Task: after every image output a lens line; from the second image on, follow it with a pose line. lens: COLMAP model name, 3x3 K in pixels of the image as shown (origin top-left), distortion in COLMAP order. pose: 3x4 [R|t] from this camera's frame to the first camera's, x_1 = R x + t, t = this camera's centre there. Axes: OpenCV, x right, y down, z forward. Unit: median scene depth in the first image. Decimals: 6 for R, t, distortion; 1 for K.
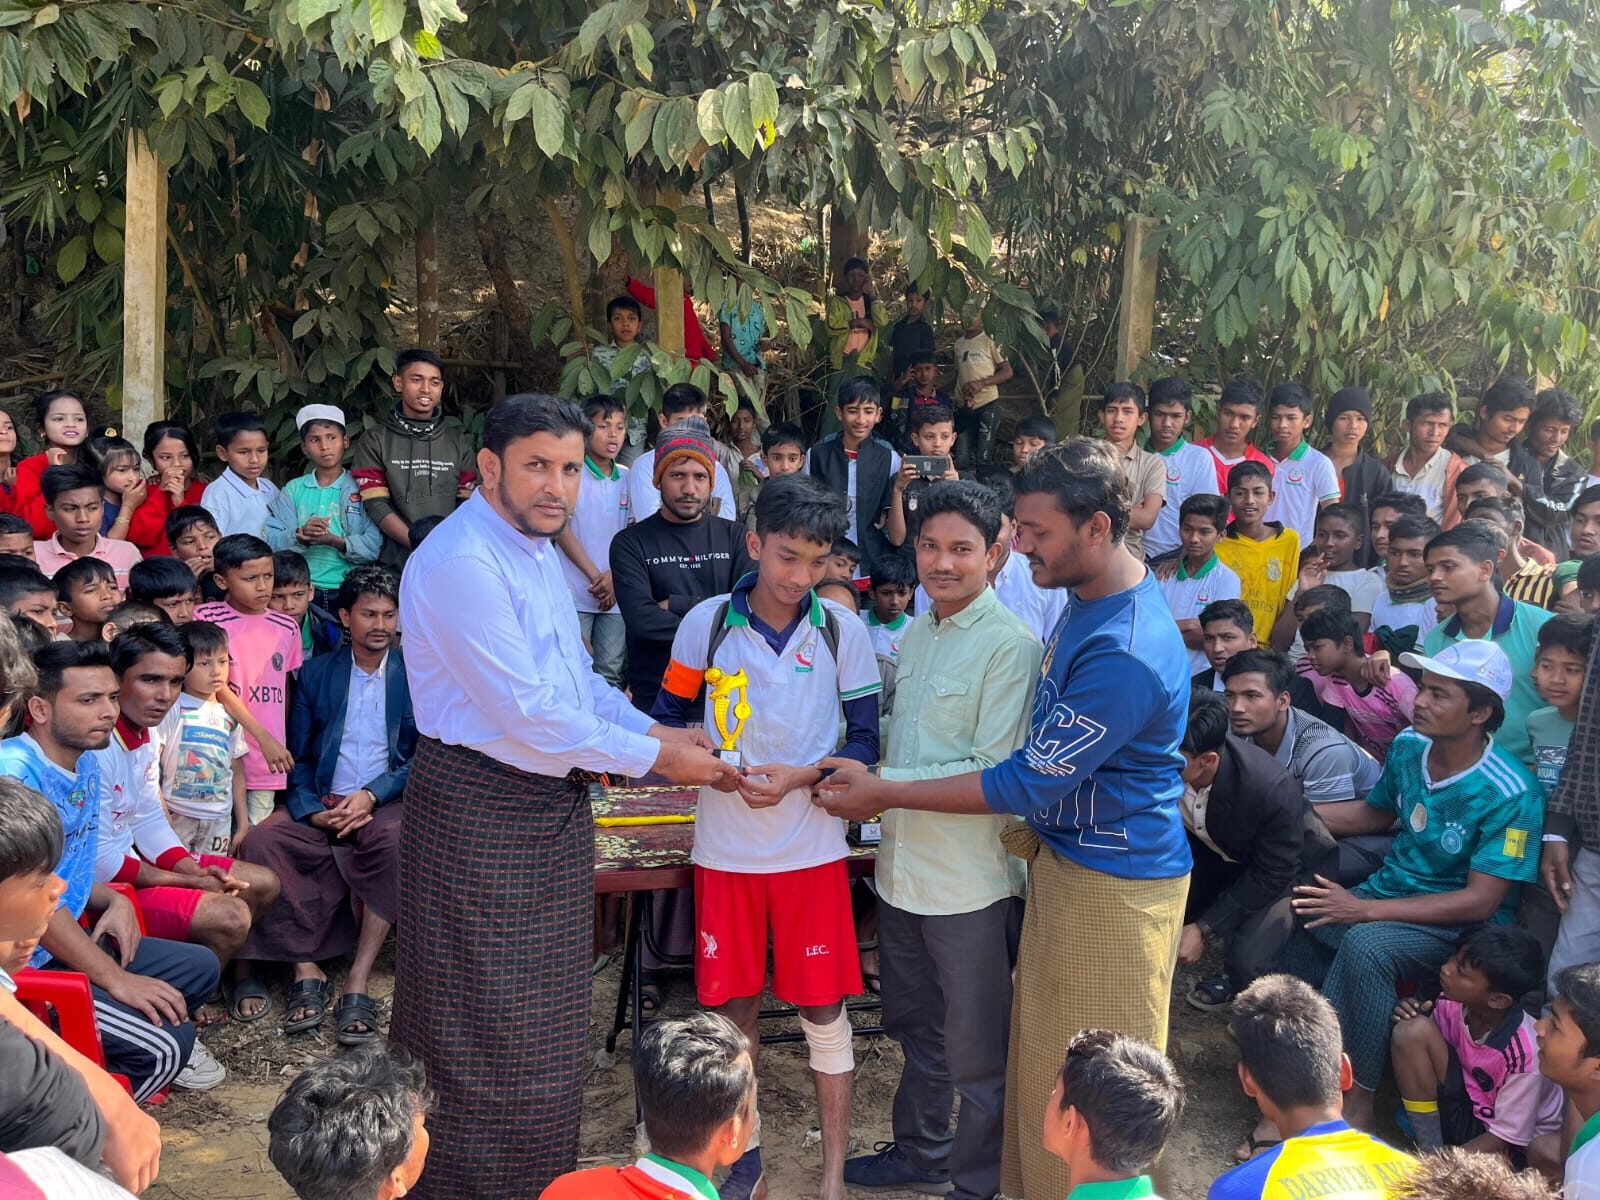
lens RADIAL K [[1202.7, 0, 800.0], [0, 1202.7, 600.0], [0, 0, 1]] dist [0.034127, -0.007644]
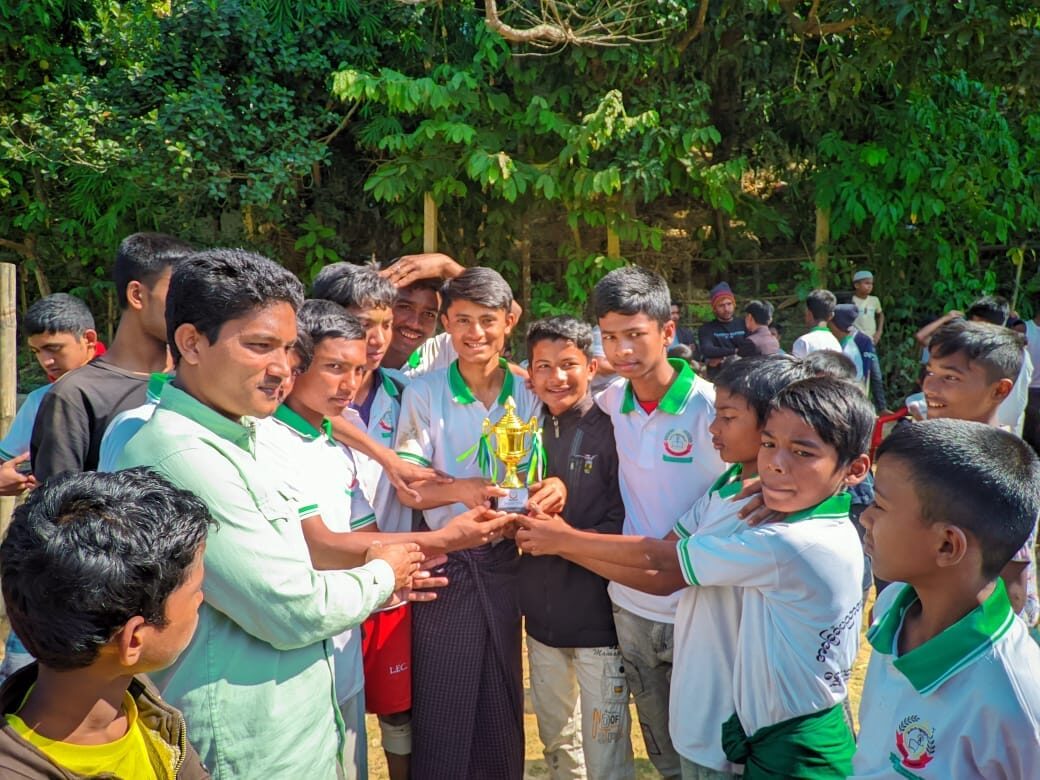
lens RADIAL K [[794.8, 0, 534.9], [0, 794.8, 385.5], [0, 0, 1]] dist [0.028001, -0.058755]
pose [[0.934546, -0.001815, -0.355836, 0.391709], [0.005483, 0.999942, 0.009300, 0.063320], [0.355799, -0.010642, 0.934502, -0.728631]]
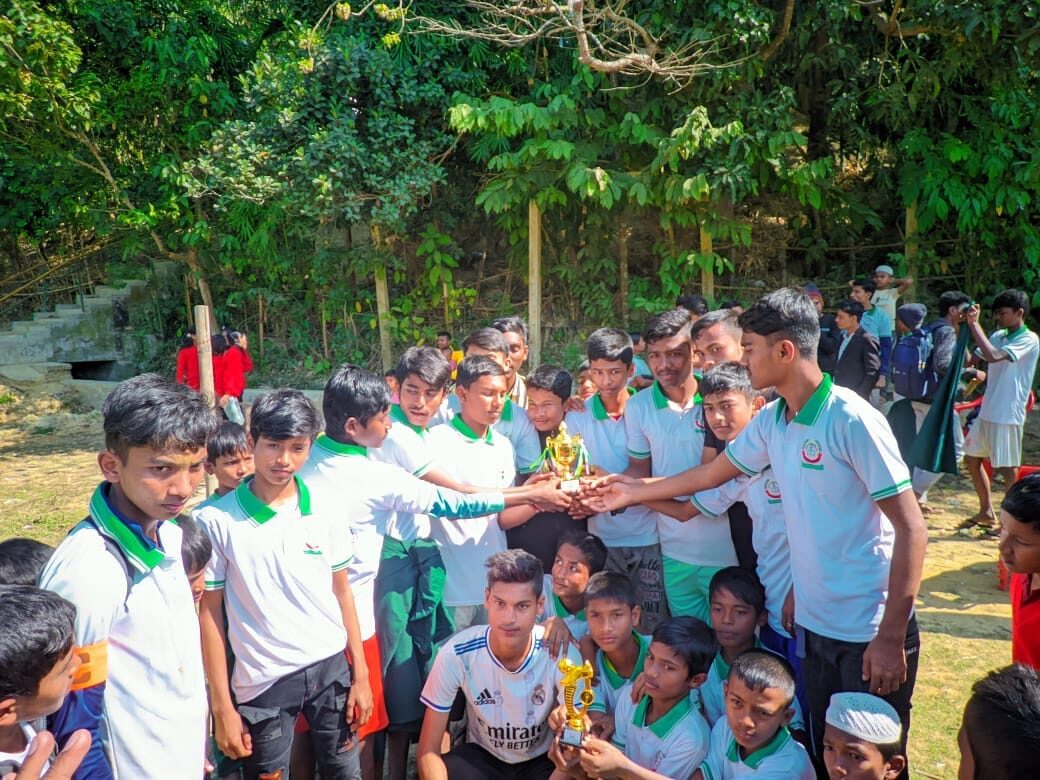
lens RADIAL K [[794.8, 0, 534.9], [0, 794.8, 385.5], [0, 0, 1]] dist [0.028001, -0.058755]
pose [[0.877255, 0.001103, -0.480023, 0.487394], [0.018639, 0.999165, 0.036361, 0.029598], [0.479662, -0.040845, 0.876502, -0.886877]]
